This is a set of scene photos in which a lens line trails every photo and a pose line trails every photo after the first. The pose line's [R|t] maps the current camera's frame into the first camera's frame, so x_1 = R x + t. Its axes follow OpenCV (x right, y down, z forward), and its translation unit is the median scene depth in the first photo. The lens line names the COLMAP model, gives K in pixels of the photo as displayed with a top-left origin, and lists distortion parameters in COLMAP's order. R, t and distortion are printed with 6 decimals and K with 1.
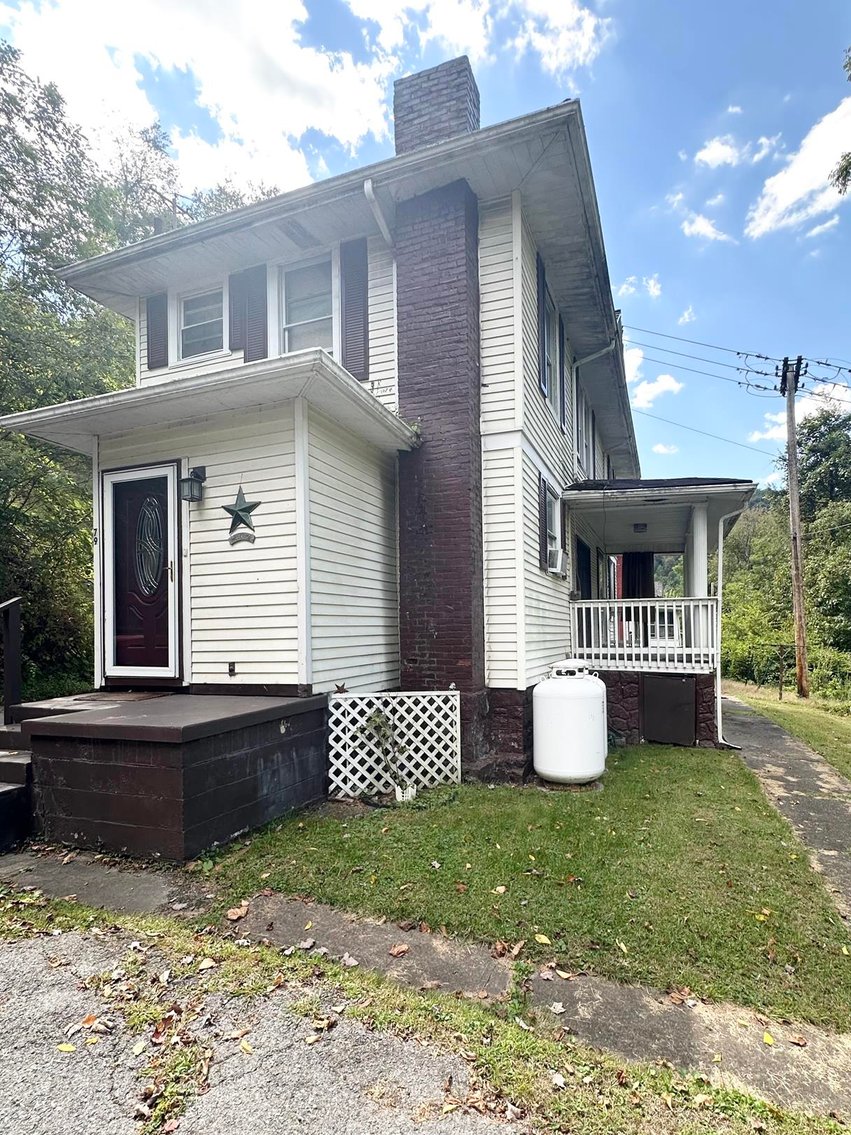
lens RADIAL K [[455.6, 0, 424.8], [0, 455.6, 555.2], [0, 0, 1]] dist [-0.000607, 0.000520]
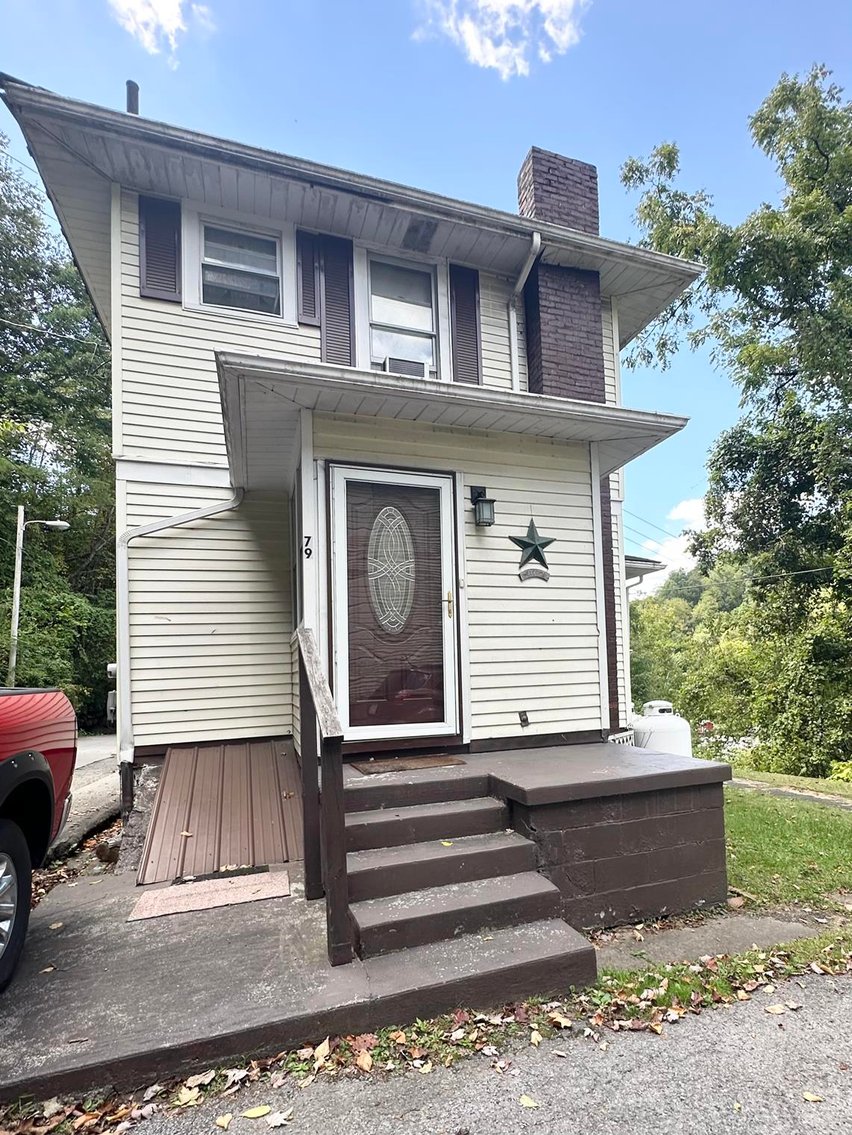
lens RADIAL K [[502.4, 0, 425.1], [0, 502.4, 578.4], [0, 0, 1]] dist [0.001620, 0.000280]
pose [[0.834467, 0.097632, 0.542340, -1.121506], [-0.072031, 0.995061, -0.068301, 0.054637], [-0.546330, 0.017930, 0.837378, 0.265895]]
